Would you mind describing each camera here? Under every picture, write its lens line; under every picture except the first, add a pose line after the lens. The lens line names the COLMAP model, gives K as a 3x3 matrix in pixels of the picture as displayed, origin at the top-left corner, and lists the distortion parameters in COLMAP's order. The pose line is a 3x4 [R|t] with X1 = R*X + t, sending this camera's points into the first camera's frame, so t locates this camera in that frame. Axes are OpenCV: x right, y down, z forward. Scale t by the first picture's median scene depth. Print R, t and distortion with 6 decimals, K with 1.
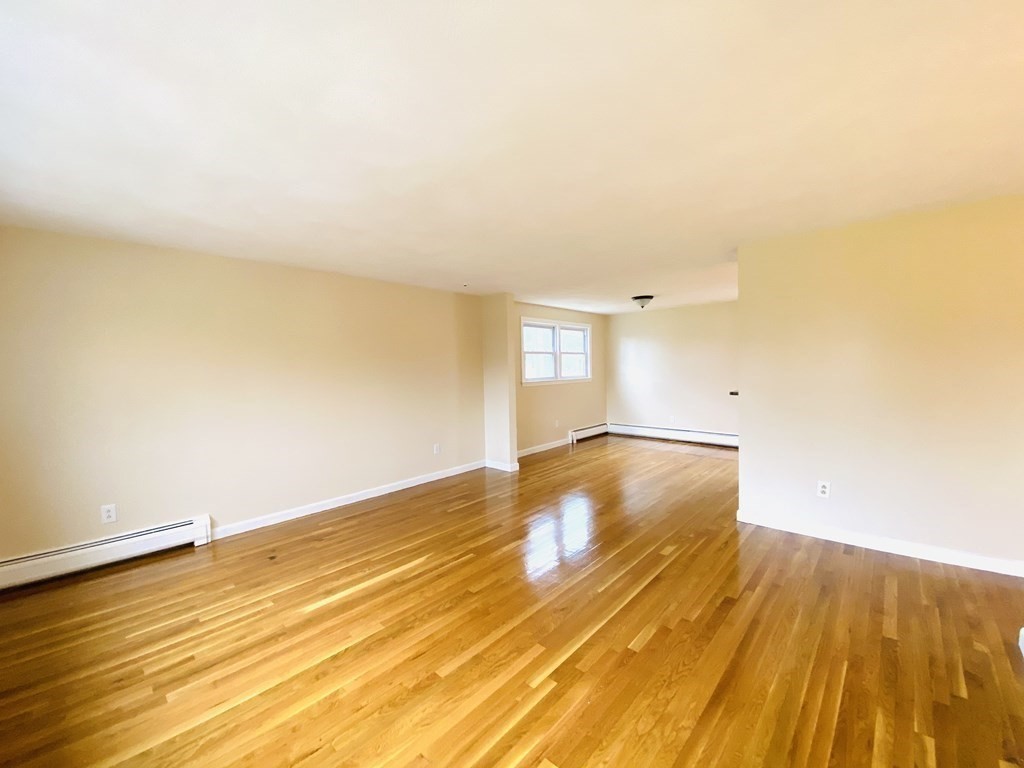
lens RADIAL K [[413.6, 0, 509.2], [0, 413.6, 379.2], [0, 0, 1]] dist [0.006042, -0.011046]
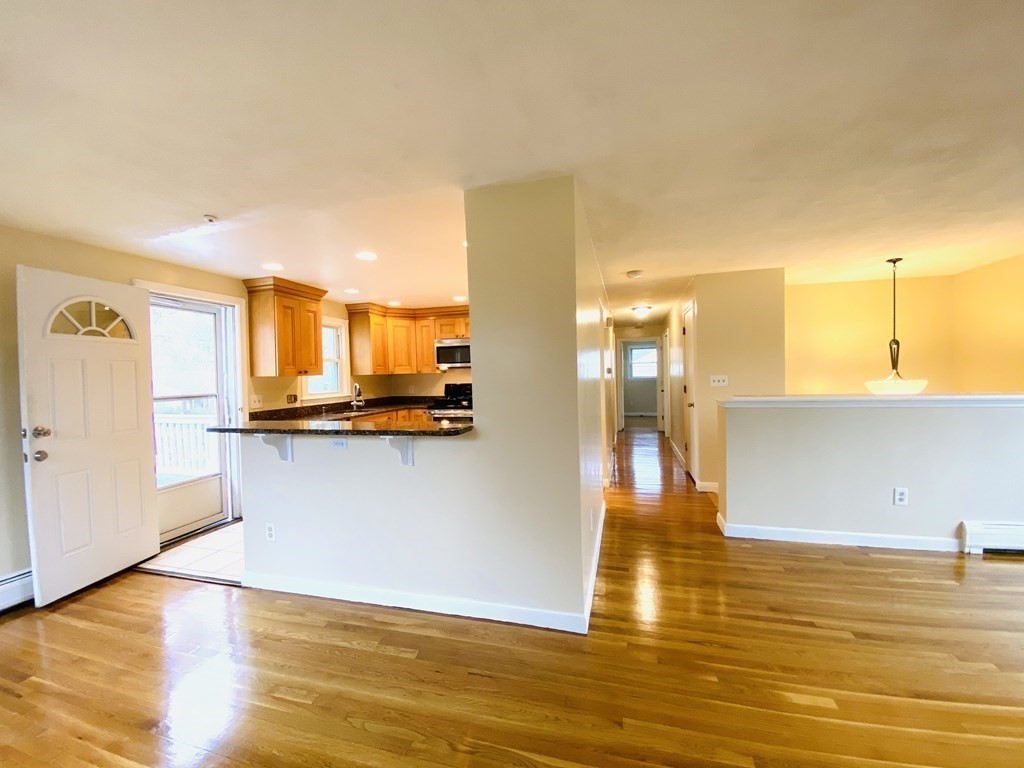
lens RADIAL K [[413.6, 0, 513.3], [0, 413.6, 386.3], [0, 0, 1]] dist [0.006042, -0.011046]
pose [[-0.459069, 0.006256, 0.888379, 0.086143], [0.064464, 0.997574, 0.026286, -0.046628], [-0.886059, 0.069336, -0.458358, 1.715309]]
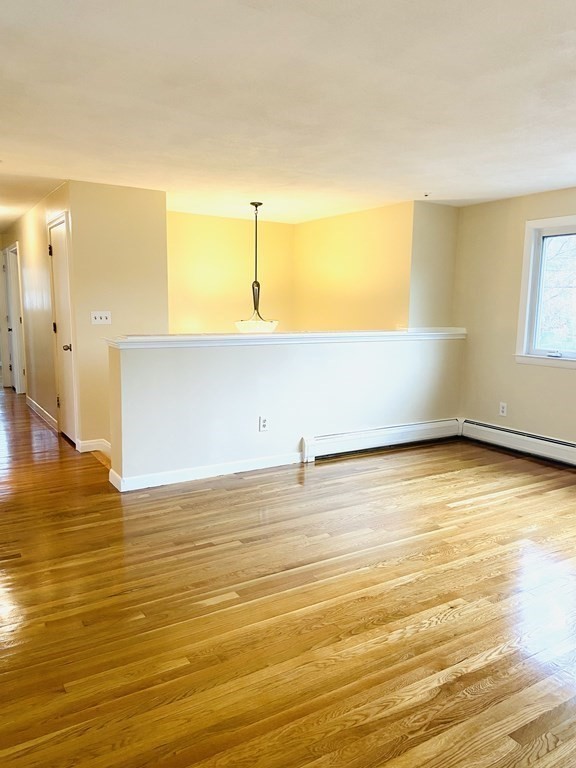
lens RADIAL K [[578.2, 0, 290.6], [0, 578.2, 379.2], [0, 0, 1]] dist [0.088130, -0.095725]
pose [[-0.964462, -0.023553, 0.263168, 0.056838], [0.019056, 0.987225, 0.158191, -0.063323], [-0.263532, 0.157585, -0.951692, 1.930782]]
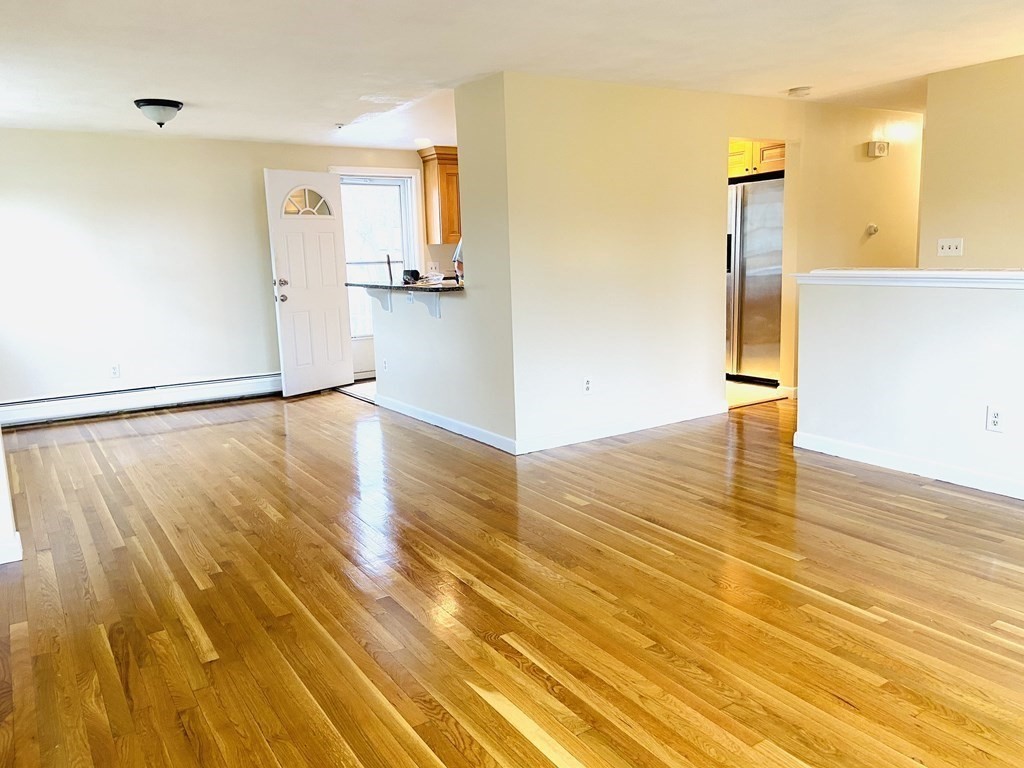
lens RADIAL K [[770.9, 0, 514.7], [0, 770.9, 373.8], [0, 0, 1]] dist [0.088130, -0.095725]
pose [[0.247092, -0.140962, 0.958684, -0.965413], [0.057457, 0.989753, 0.130721, 0.019963], [-0.967287, 0.022783, 0.252659, 0.831273]]
